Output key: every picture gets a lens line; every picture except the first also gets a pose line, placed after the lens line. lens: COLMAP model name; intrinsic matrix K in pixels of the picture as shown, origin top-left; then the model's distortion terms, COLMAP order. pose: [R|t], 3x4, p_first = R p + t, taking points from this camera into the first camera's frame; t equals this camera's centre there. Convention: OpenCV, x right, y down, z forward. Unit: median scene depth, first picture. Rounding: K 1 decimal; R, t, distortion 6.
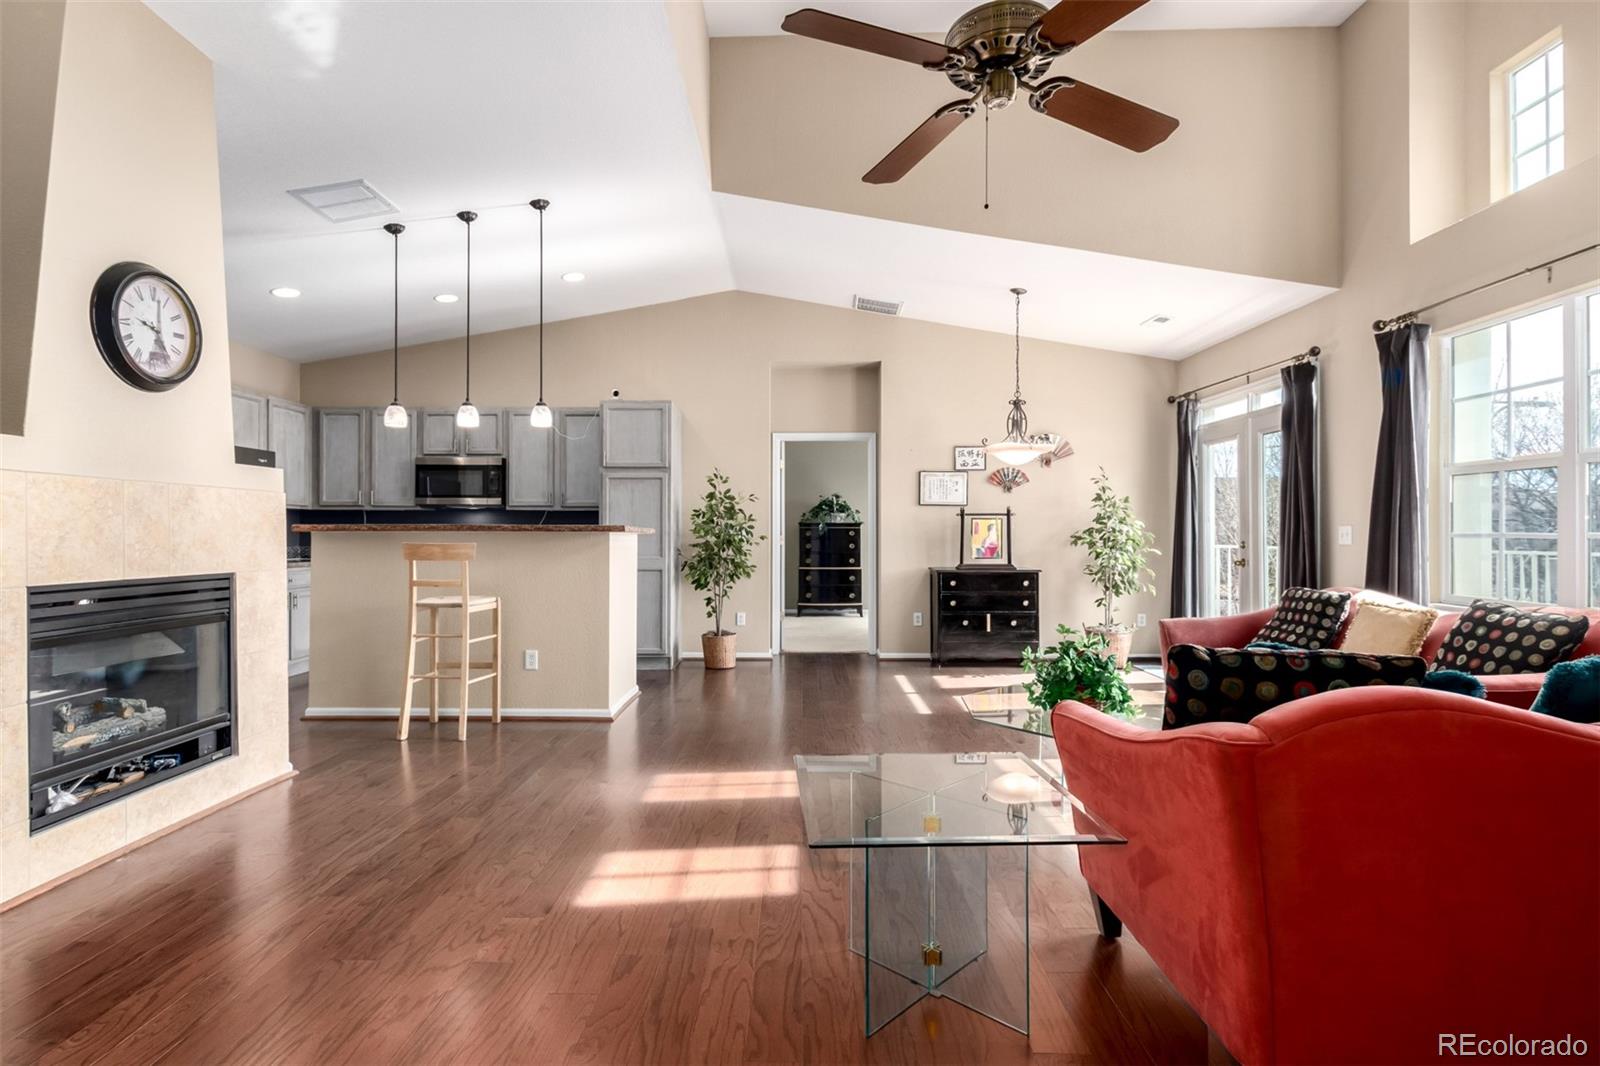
lens RADIAL K [[790.7, 0, 790.8], [0, 790.7, 534.8], [0, 0, 1]] dist [0.004769, 0.001248]
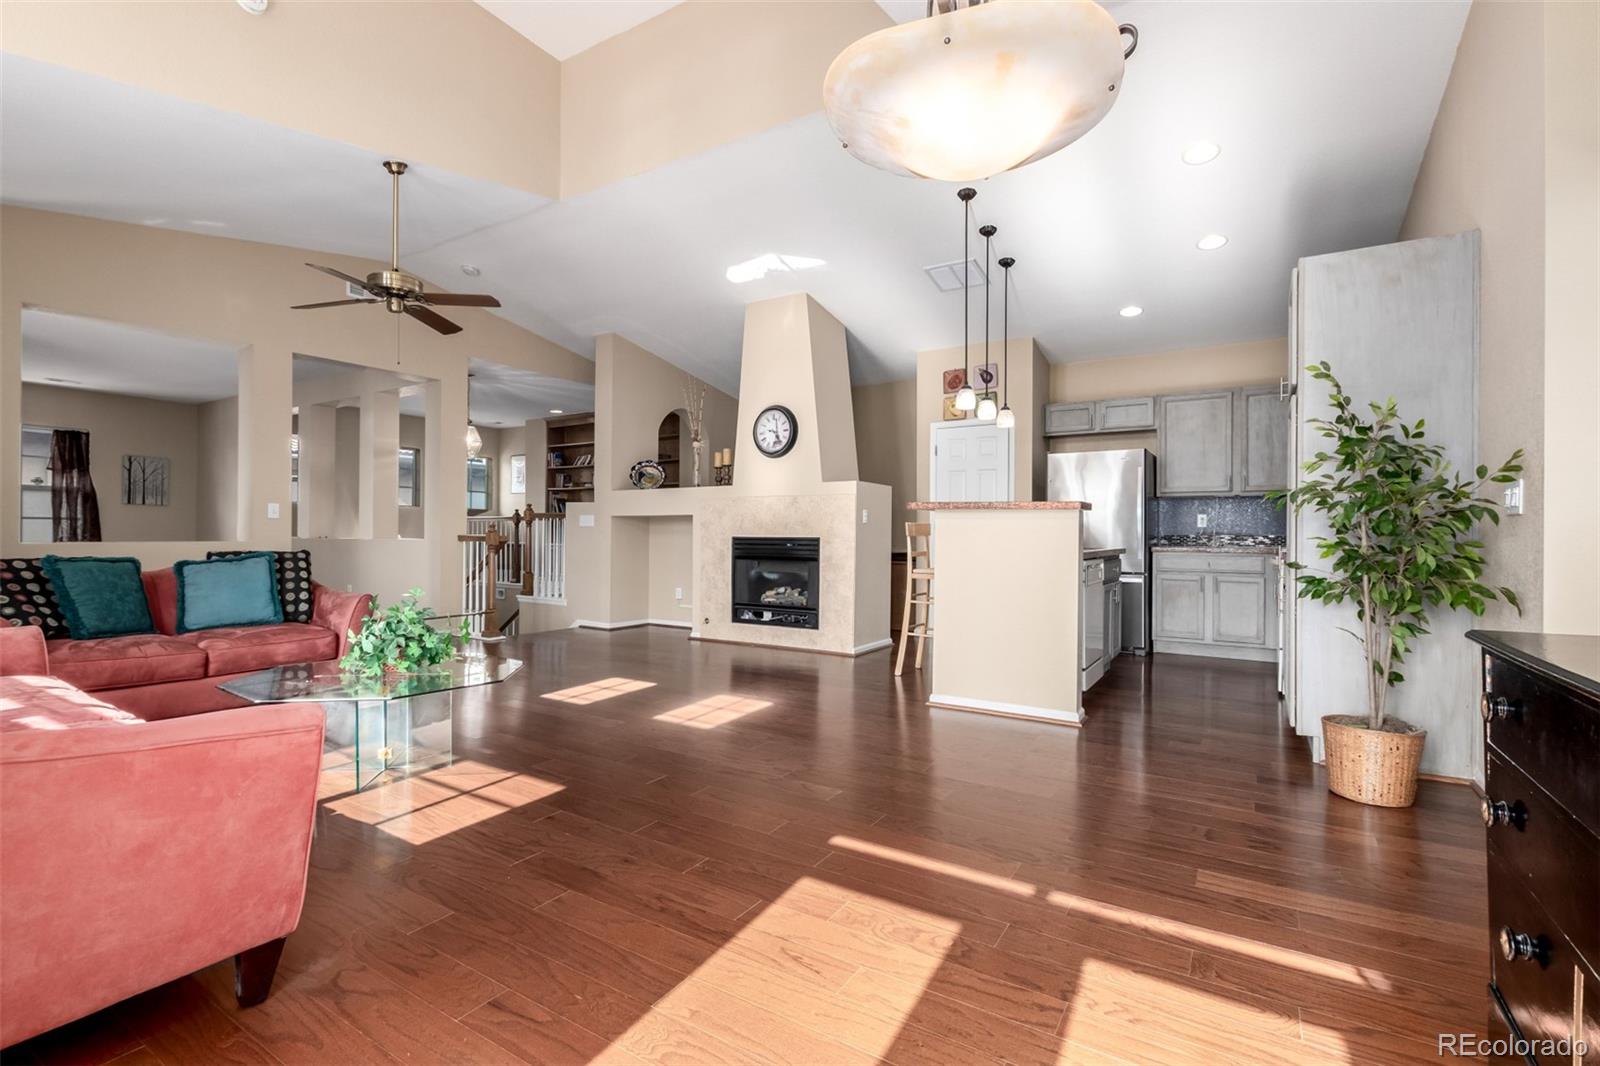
lens RADIAL K [[726.0, 0, 792.0], [0, 726.0, 530.9], [0, 0, 1]] dist [0.001671, -0.000979]
pose [[-0.517473, -0.000704, -0.855699, 0.438443], [-0.005860, 0.999979, 0.002721, 0.012867], [0.855679, 0.006422, -0.517467, 0.930830]]
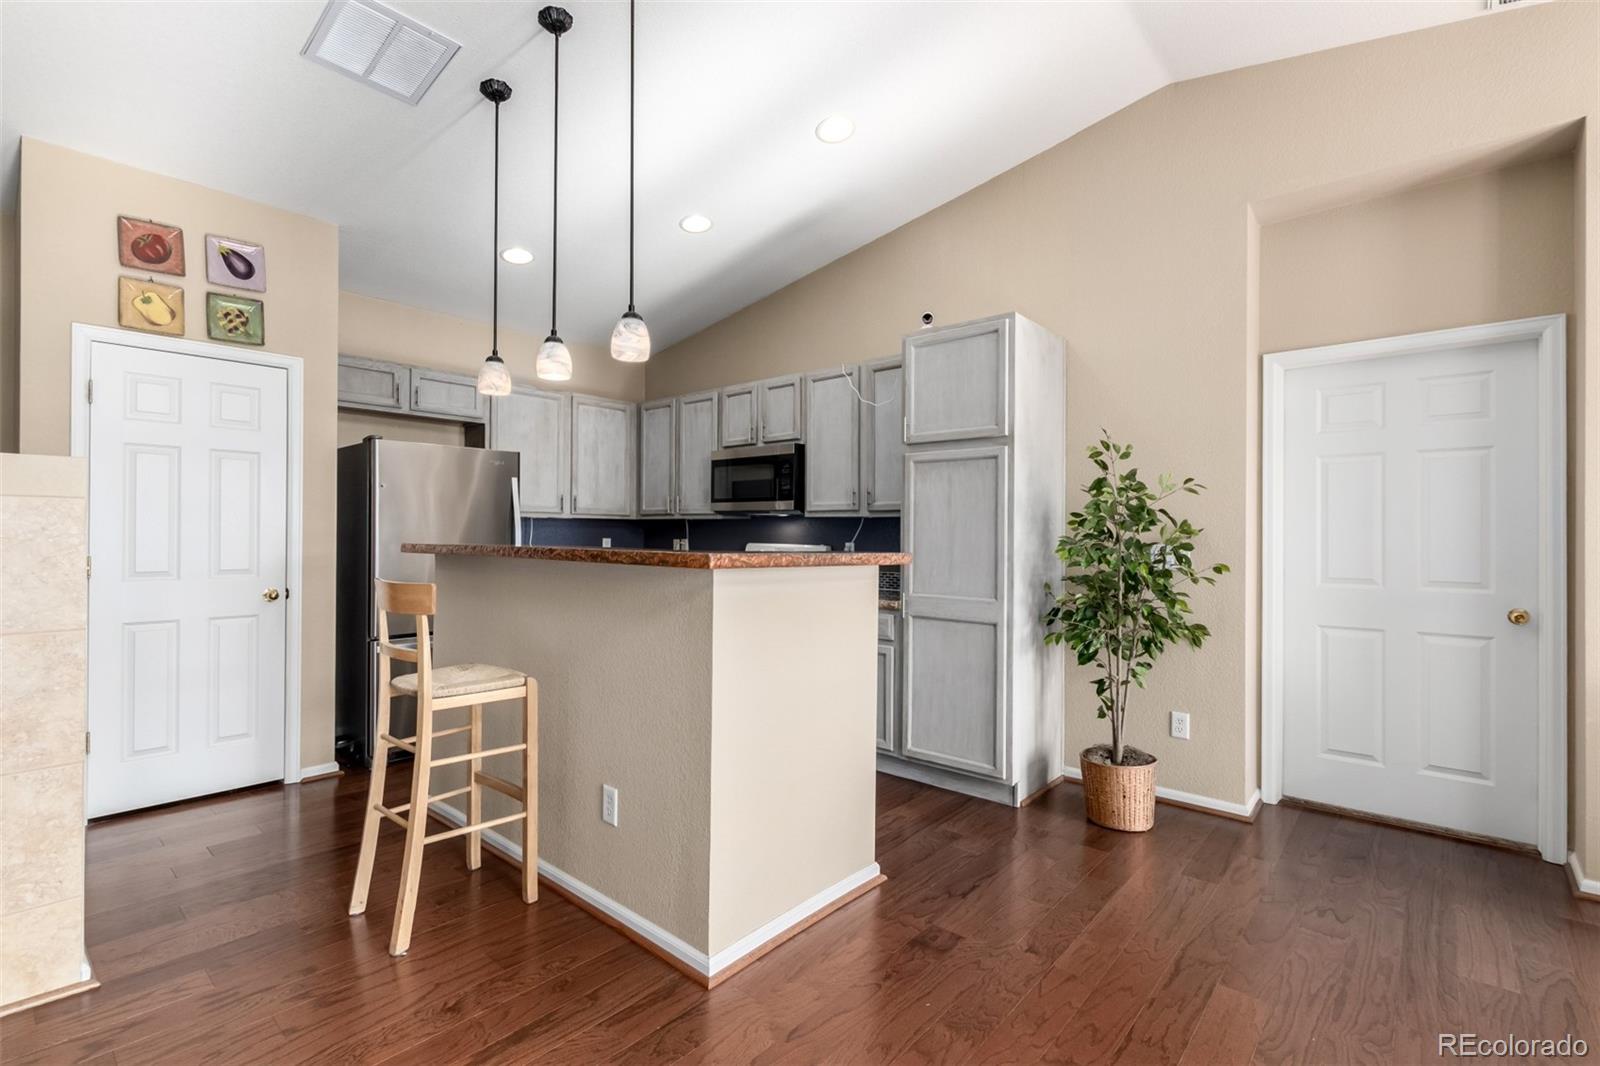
lens RADIAL K [[726.0, 0, 787.2], [0, 726.0, 534.3], [0, 0, 1]] dist [0.001671, -0.000979]
pose [[0.758790, 0.003345, -0.651327, 0.052639], [-0.006377, 0.999977, -0.002295, -0.014978], [0.651304, 0.005895, 0.758794, 0.507094]]
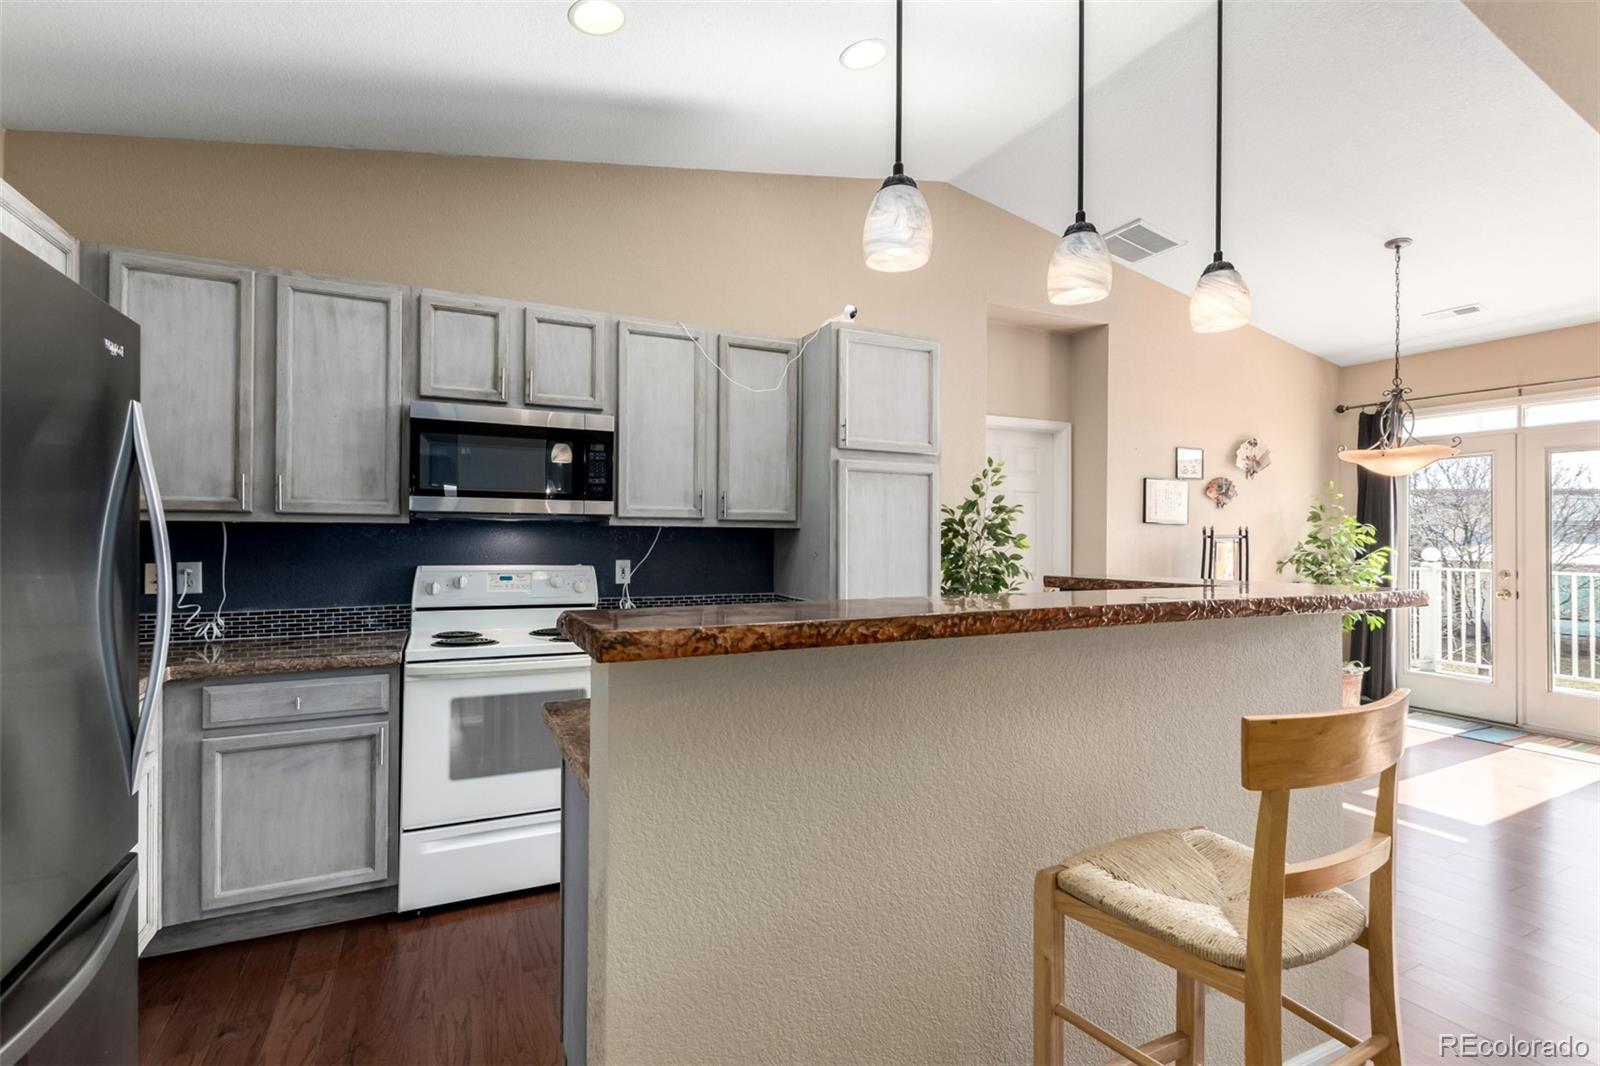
lens RADIAL K [[726.0, 0, 794.1], [0, 726.0, 533.8], [0, 0, 1]] dist [0.001671, -0.000979]
pose [[0.893006, 0.002288, 0.450039, -0.467999], [-0.001143, 0.999995, -0.002816, -0.026129], [-0.450044, 0.002001, 0.893004, 0.562181]]
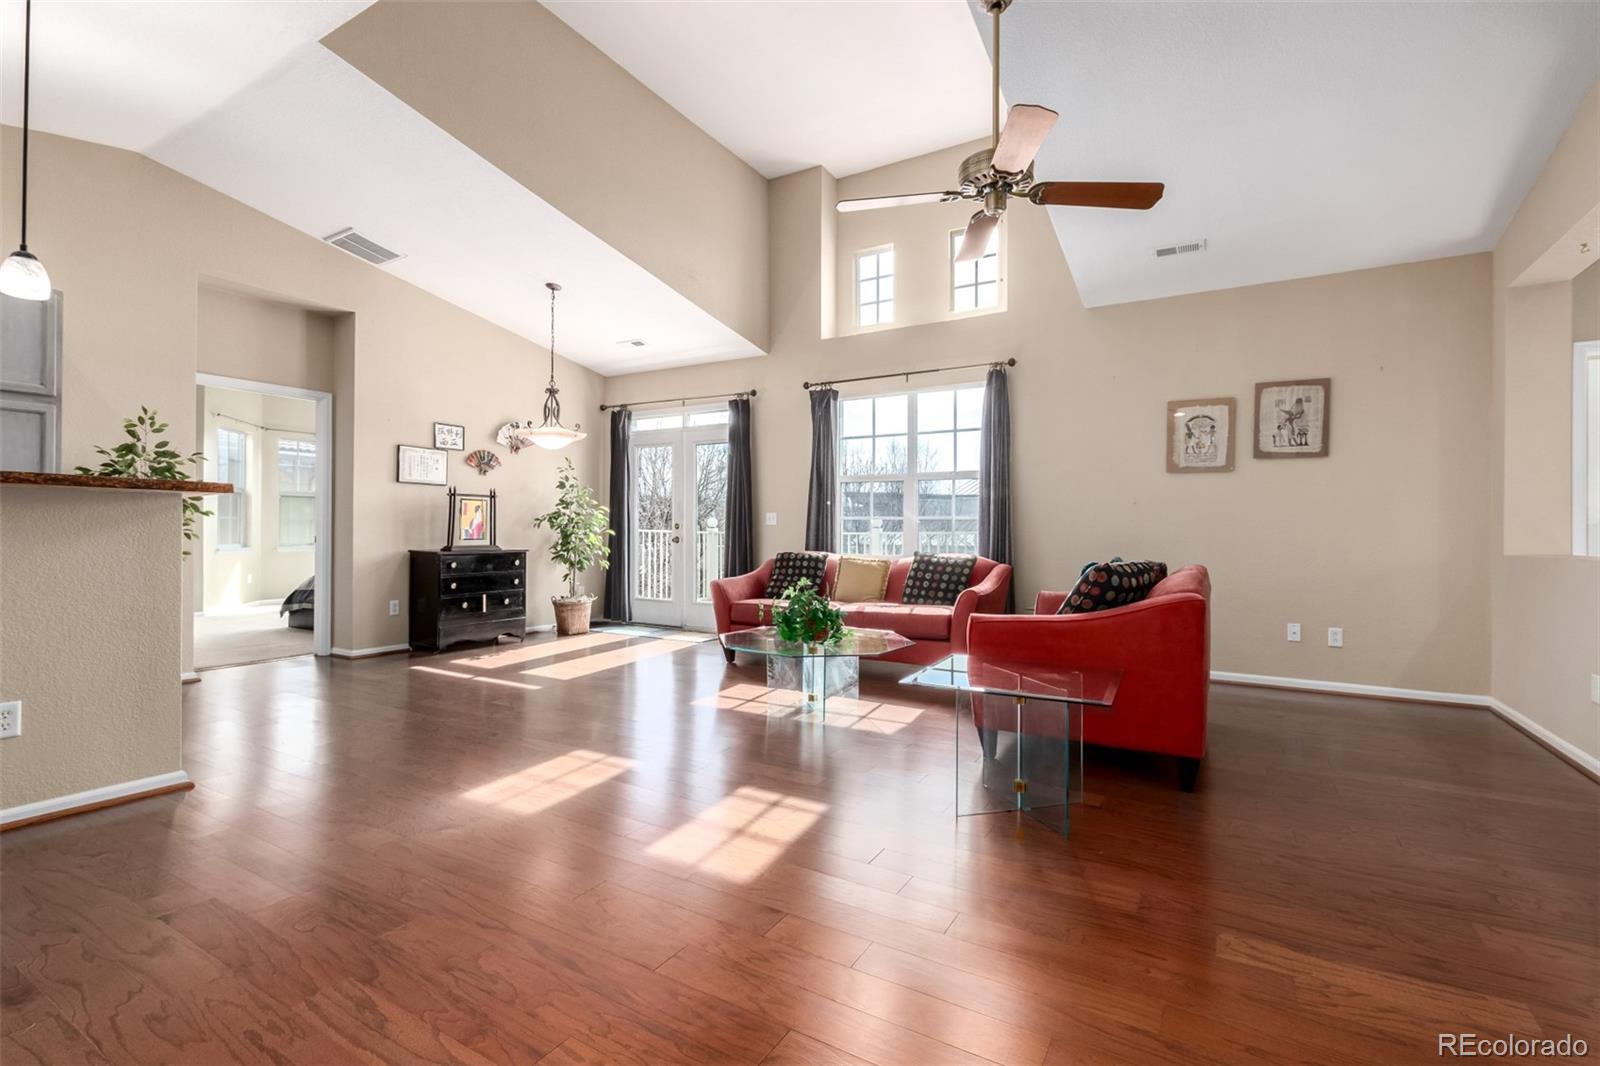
lens RADIAL K [[726.0, 0, 789.6], [0, 726.0, 531.3], [0, 0, 1]] dist [0.001671, -0.000979]
pose [[0.503472, 0.002904, 0.864006, -0.348608], [-0.005123, 0.999987, -0.000376, 0.018007], [-0.863996, -0.004237, 0.503481, 0.201146]]
